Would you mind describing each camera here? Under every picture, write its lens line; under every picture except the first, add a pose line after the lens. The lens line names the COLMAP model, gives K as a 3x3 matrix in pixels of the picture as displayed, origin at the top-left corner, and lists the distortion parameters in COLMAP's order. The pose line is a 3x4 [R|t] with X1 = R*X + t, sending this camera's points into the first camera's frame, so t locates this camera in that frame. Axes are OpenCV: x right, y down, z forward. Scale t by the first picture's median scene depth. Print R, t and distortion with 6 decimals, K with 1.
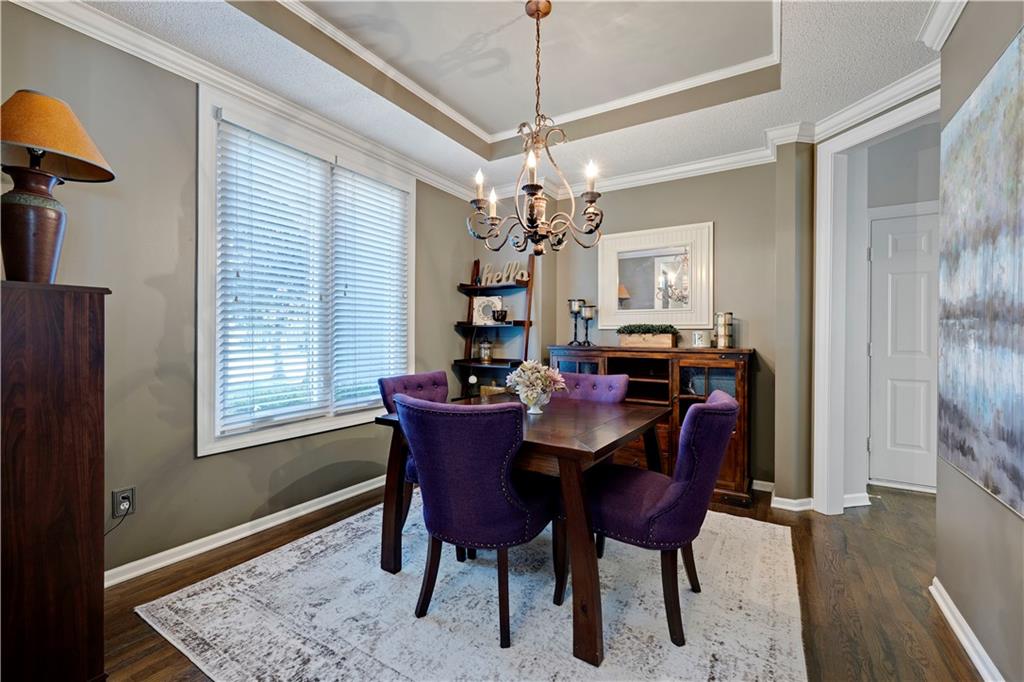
lens RADIAL K [[430.1, 0, 514.9], [0, 430.1, 335.9], [0, 0, 1]] dist [-0.000489, 0.000135]
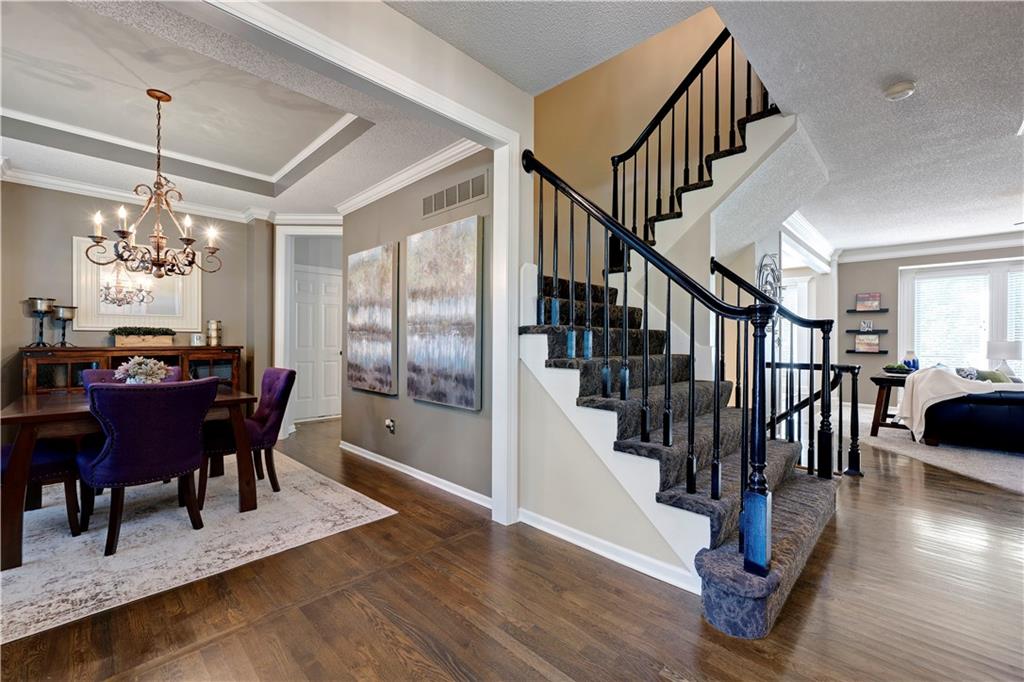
lens RADIAL K [[430.1, 0, 509.0], [0, 430.1, 337.3], [0, 0, 1]] dist [-0.000489, 0.000135]
pose [[0.220735, 0.001094, 0.975333, -0.632718], [-0.003298, 0.999994, -0.000376, -0.002428], [-0.975328, -0.003133, 0.220737, -0.233821]]
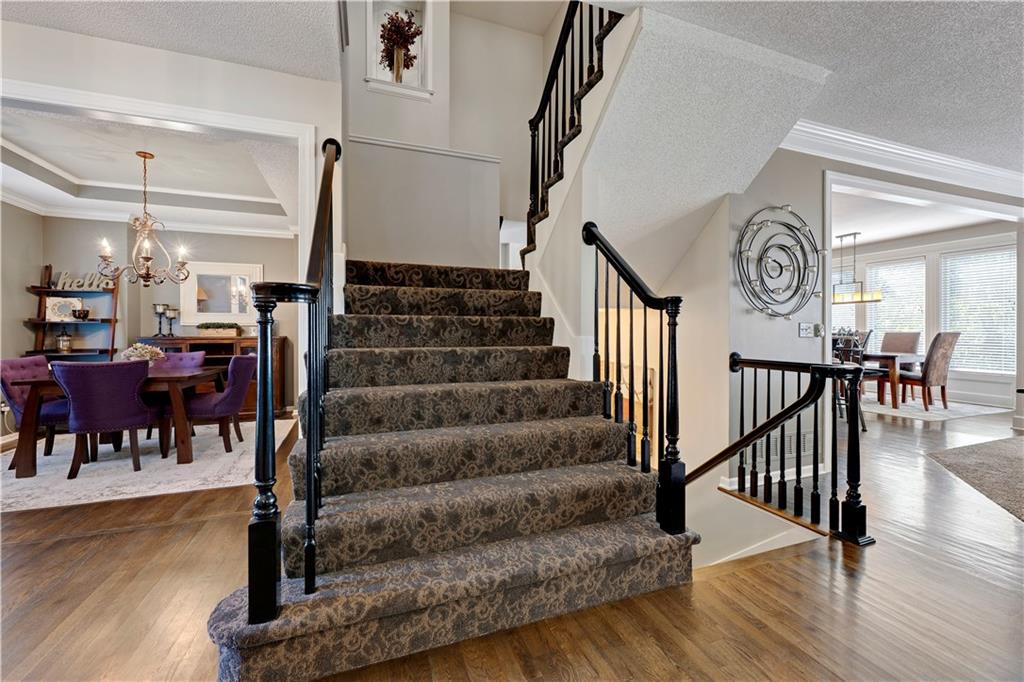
lens RADIAL K [[410.7, 0, 512.9], [0, 410.7, 332.0], [0, 0, 1]] dist [-0.001992, 0.000266]
pose [[0.624882, -0.008400, 0.780674, -0.212766], [0.004277, 0.999964, 0.007336, 0.001711], [-0.780708, -0.001245, 0.624895, -0.849002]]
